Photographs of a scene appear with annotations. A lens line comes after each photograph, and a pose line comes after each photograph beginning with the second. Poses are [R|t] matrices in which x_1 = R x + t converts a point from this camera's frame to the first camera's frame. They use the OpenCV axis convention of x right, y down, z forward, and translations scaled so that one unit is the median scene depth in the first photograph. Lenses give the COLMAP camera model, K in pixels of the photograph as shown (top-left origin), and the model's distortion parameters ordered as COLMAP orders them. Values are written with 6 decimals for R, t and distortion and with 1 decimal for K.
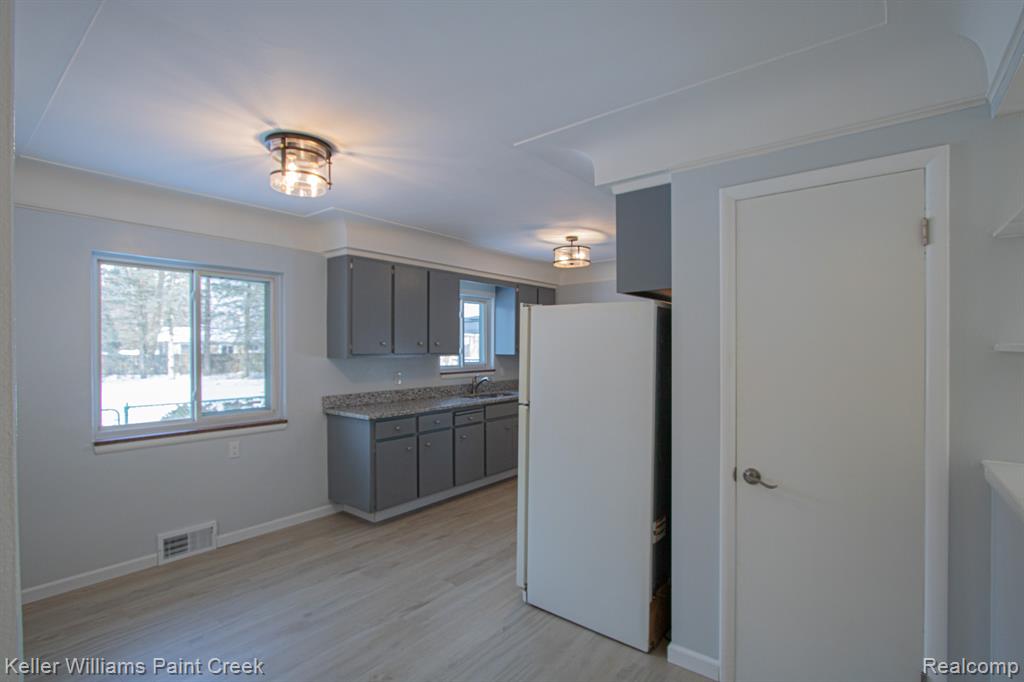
lens RADIAL K [[479.8, 0, 512.4], [0, 479.8, 342.8], [0, 0, 1]] dist [-0.005834, -0.000189]
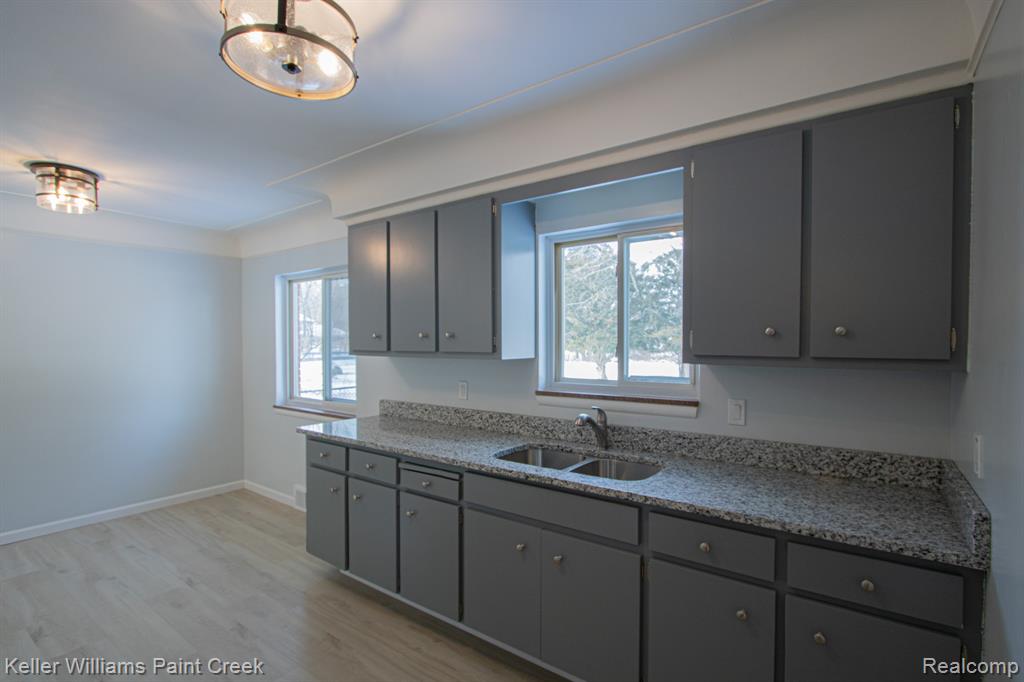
lens RADIAL K [[479.8, 0, 508.0], [0, 479.8, 347.9], [0, 0, 1]] dist [-0.005834, -0.000189]
pose [[0.046522, 0.015639, -0.998795, 0.425935], [0.010322, 0.999817, 0.016135, 0.008414], [0.998864, -0.011060, 0.046352, 1.095814]]
